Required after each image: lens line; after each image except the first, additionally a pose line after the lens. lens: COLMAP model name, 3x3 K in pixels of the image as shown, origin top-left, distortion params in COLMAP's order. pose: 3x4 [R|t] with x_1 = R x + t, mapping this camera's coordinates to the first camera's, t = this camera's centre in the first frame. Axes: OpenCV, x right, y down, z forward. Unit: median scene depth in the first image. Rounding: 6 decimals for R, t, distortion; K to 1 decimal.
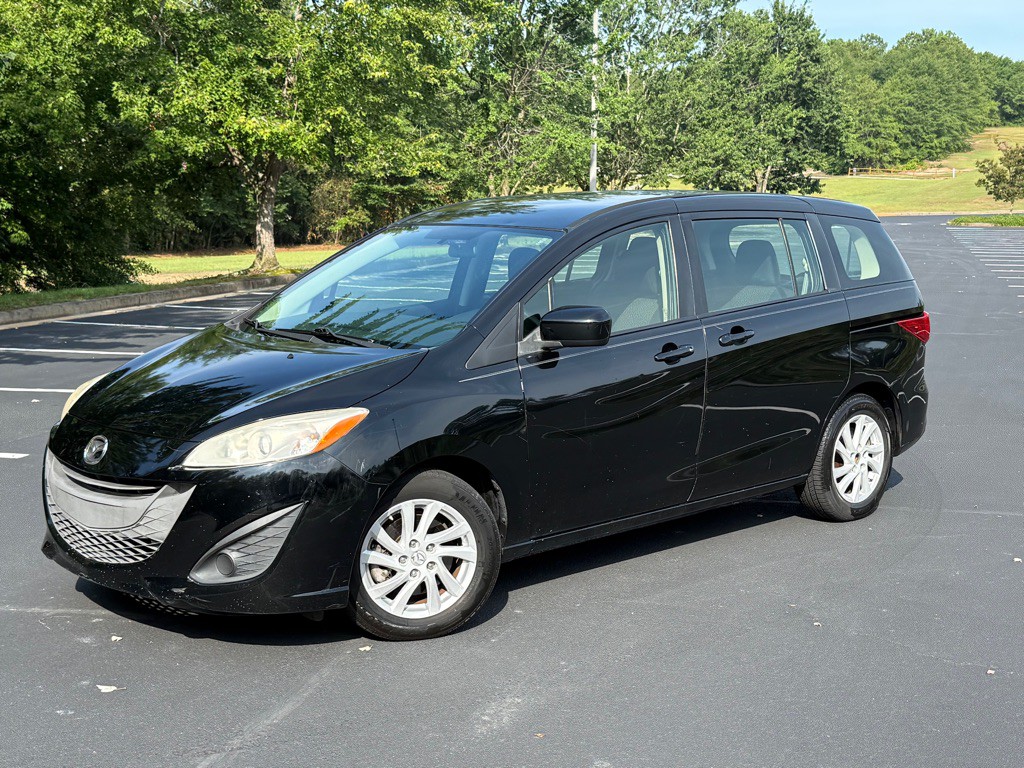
lens RADIAL K [[1385.4, 0, 511.9], [0, 1385.4, 394.0], [0, 0, 1]] dist [0.199630, -0.438532]
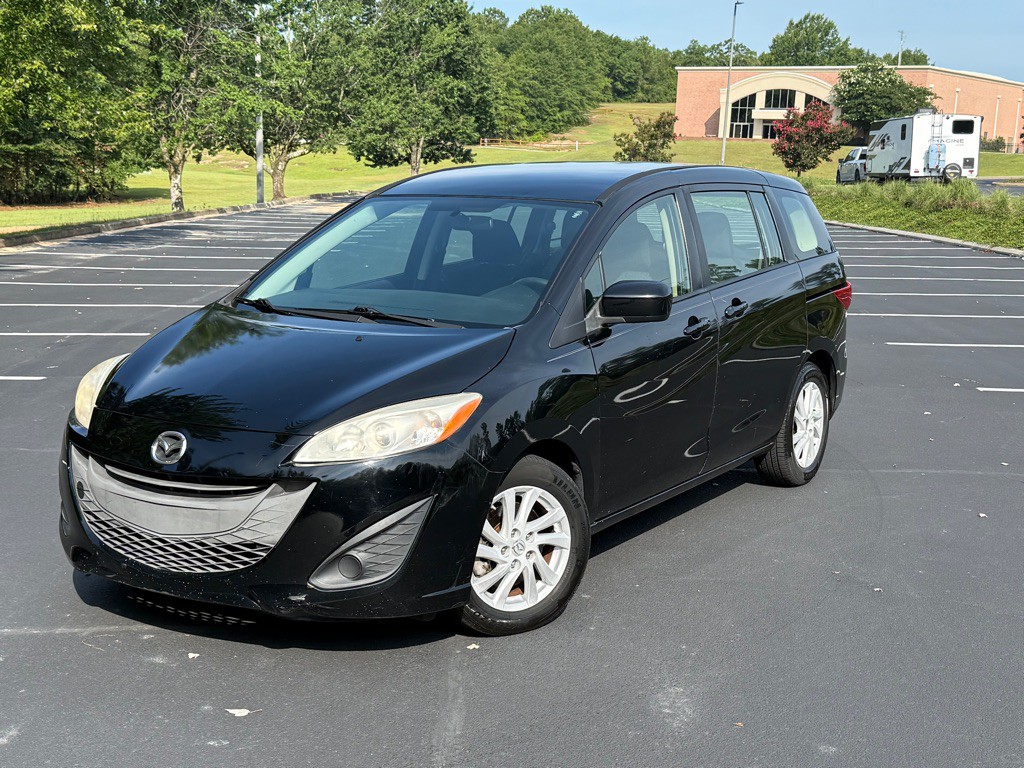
lens RADIAL K [[1384.5, 0, 512.0], [0, 1384.5, 384.0], [0, 0, 1]] dist [0.202108, -0.461919]
pose [[0.967943, -0.028815, 0.249510, -0.279730], [0.024668, 0.999501, 0.019734, -0.012089], [-0.249954, -0.012946, 0.968171, 0.073847]]
